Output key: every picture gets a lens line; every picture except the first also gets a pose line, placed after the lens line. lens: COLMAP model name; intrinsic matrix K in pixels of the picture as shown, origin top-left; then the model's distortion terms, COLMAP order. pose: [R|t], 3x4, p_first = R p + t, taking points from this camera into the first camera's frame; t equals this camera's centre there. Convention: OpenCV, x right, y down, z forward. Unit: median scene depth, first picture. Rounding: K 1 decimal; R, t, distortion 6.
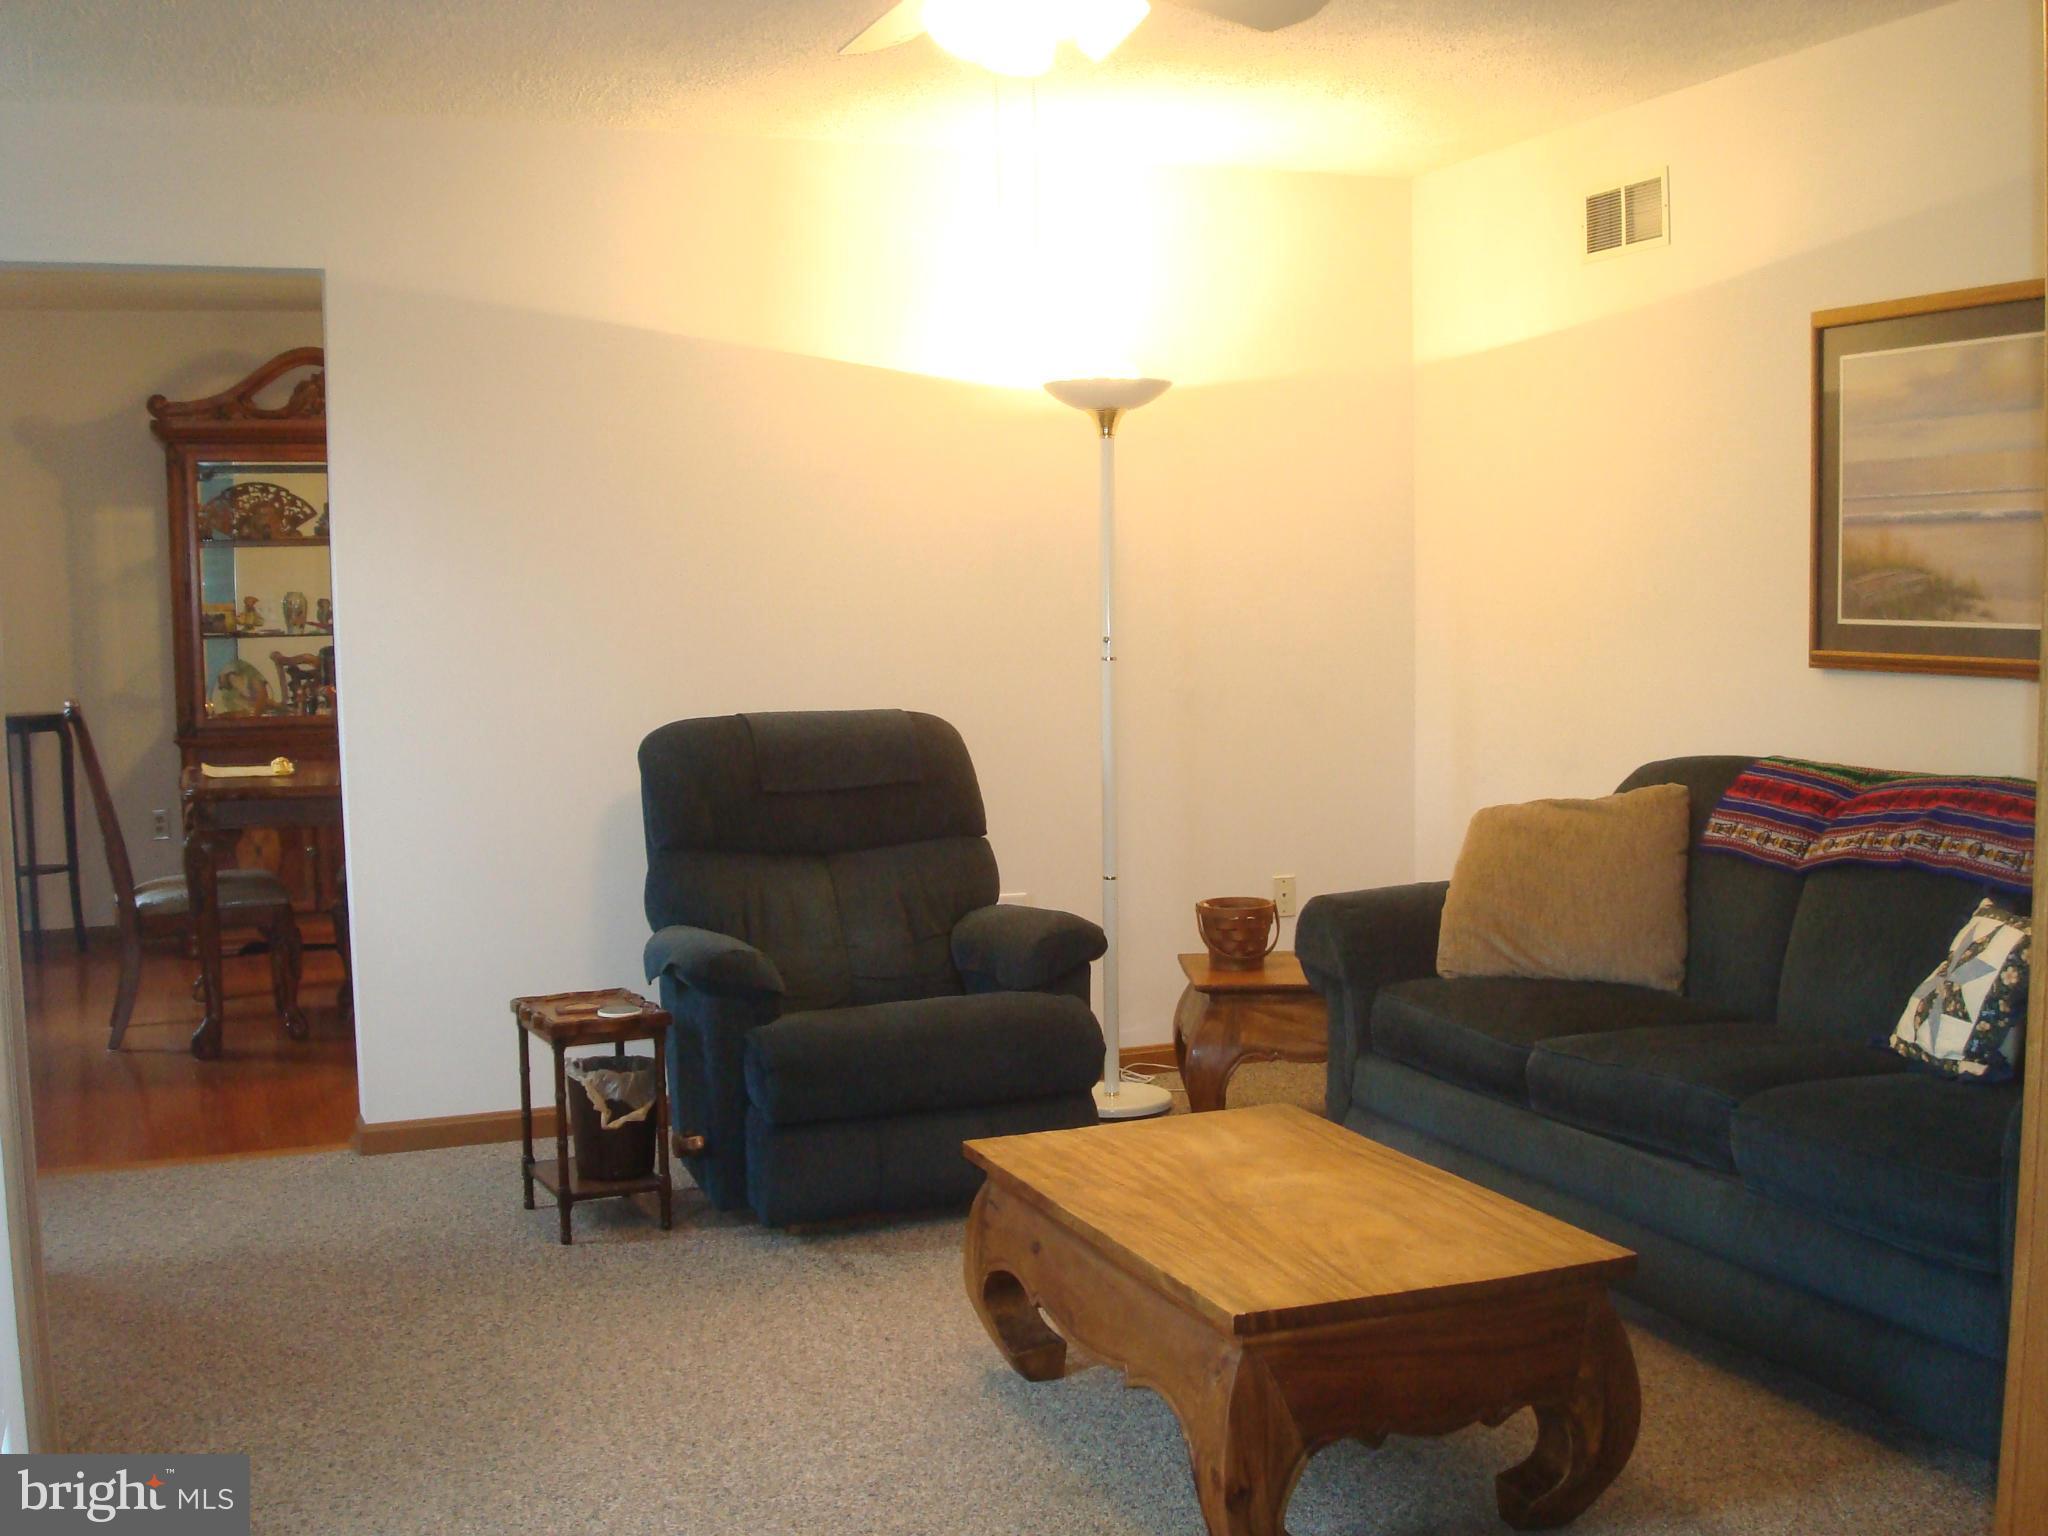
lens RADIAL K [[2166.6, 0, 1025.9], [0, 2166.6, 770.7], [0, 0, 1]] dist [-0.088937, 0.000000]
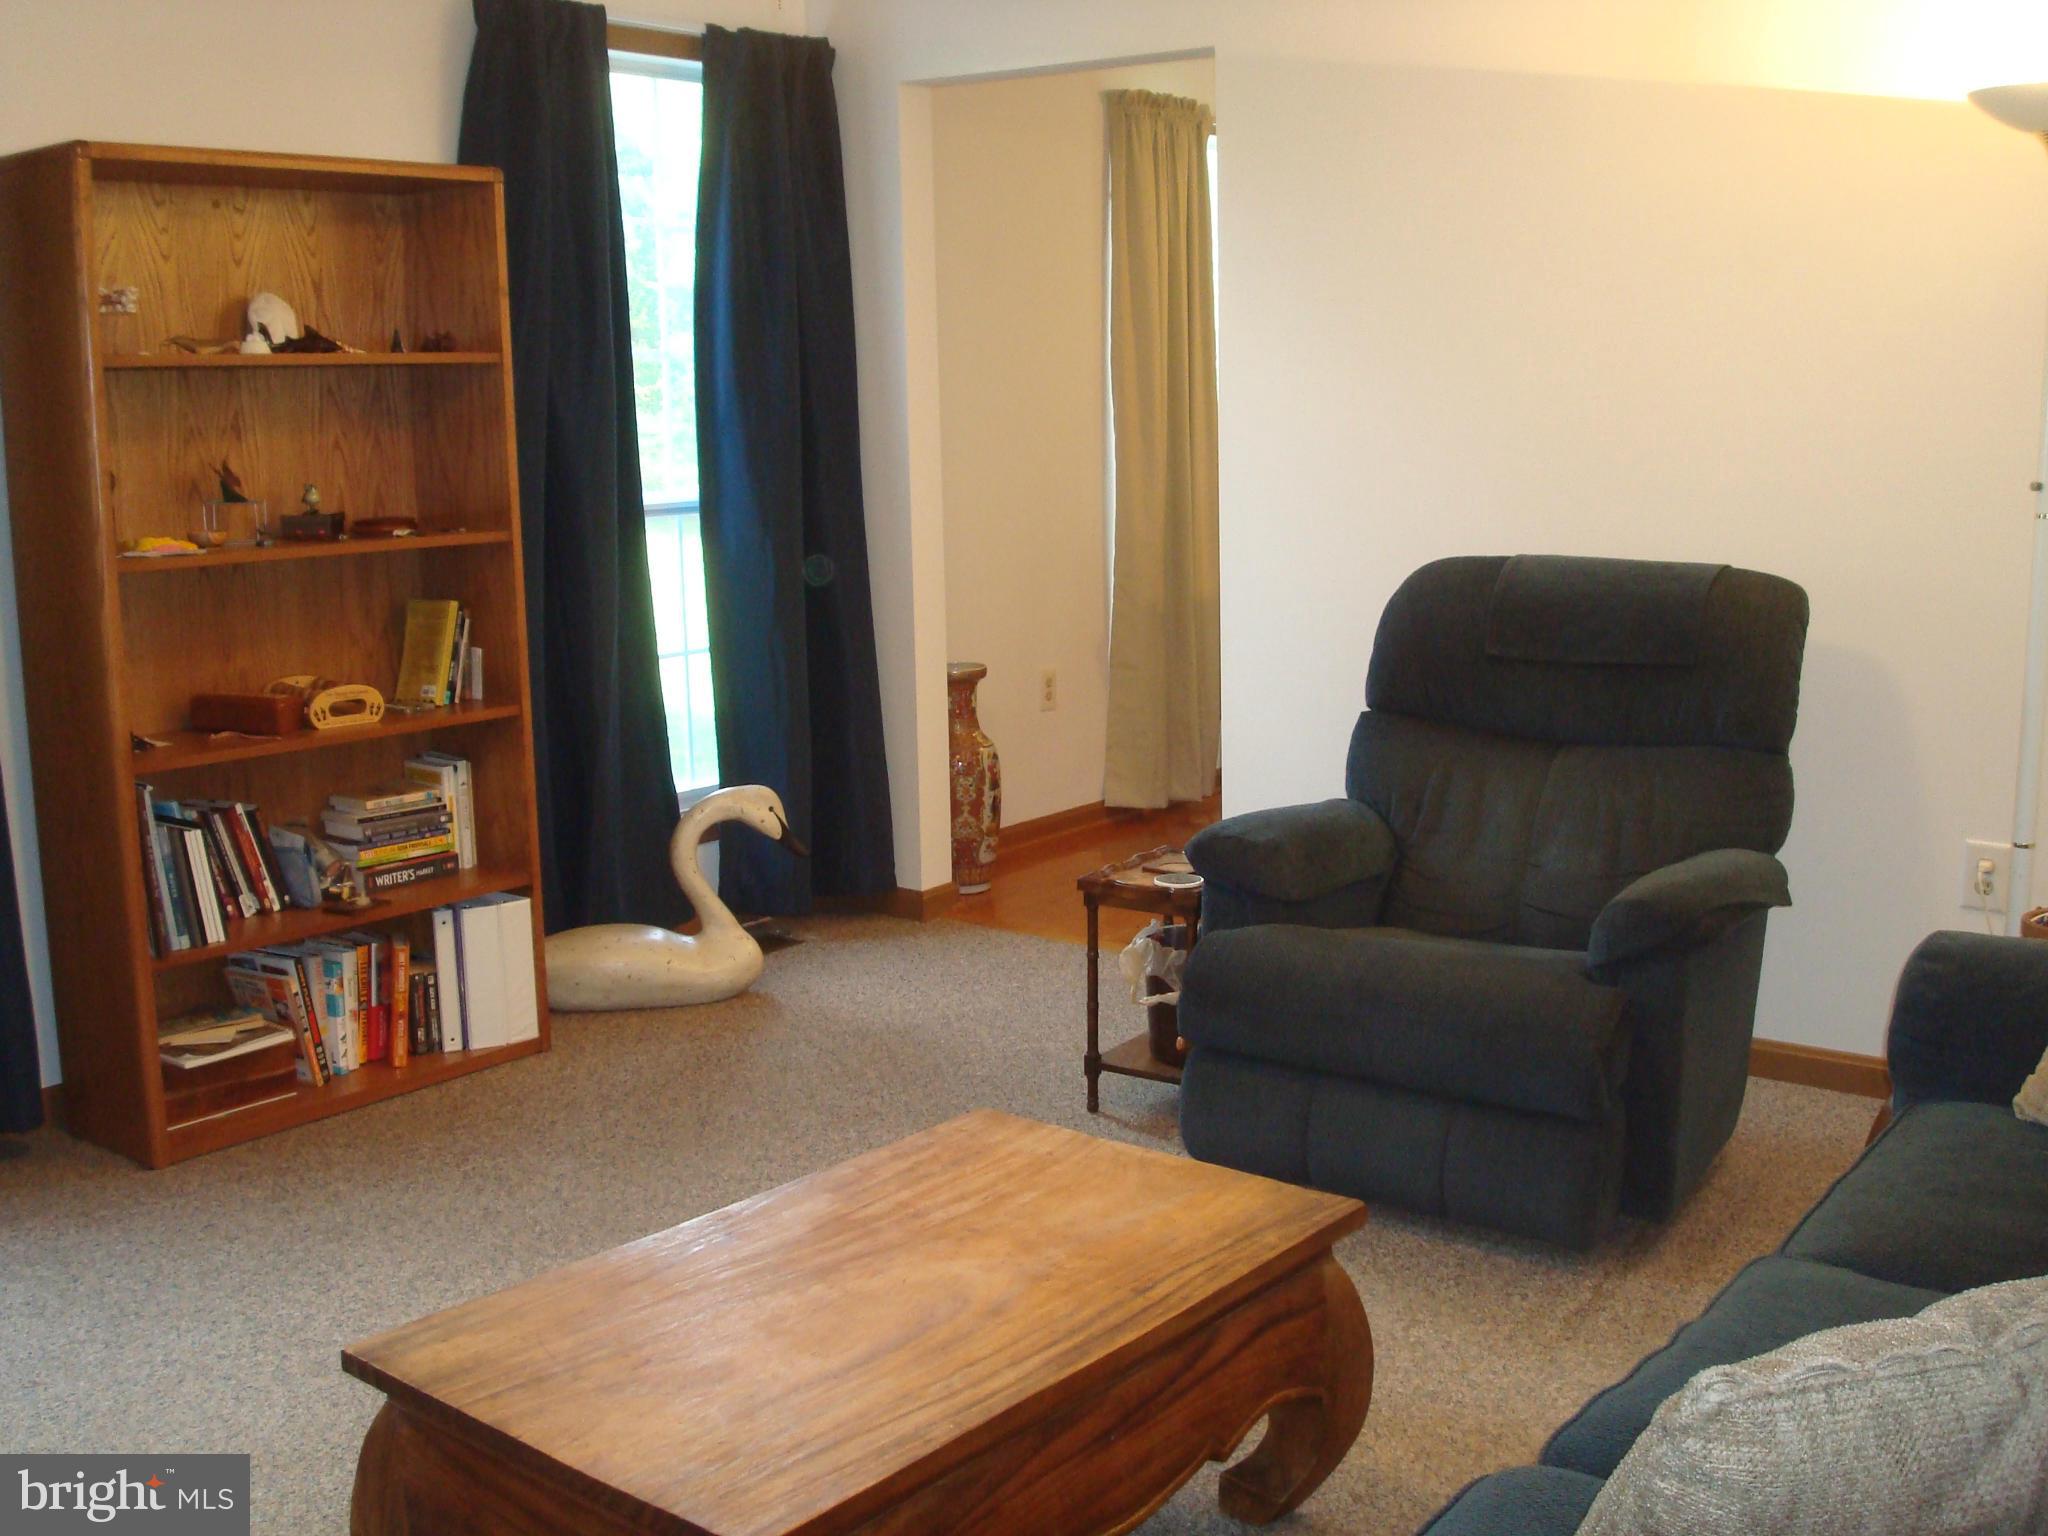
lens RADIAL K [[2166.6, 0, 1023.3], [0, 2166.6, 766.3], [0, 0, 1]] dist [-0.088937, 0.000000]
pose [[0.479596, 0.156645, -0.863394, 0.707440], [-0.055307, 0.987377, 0.148418, -0.084870], [0.875745, -0.023429, 0.482206, 0.654866]]
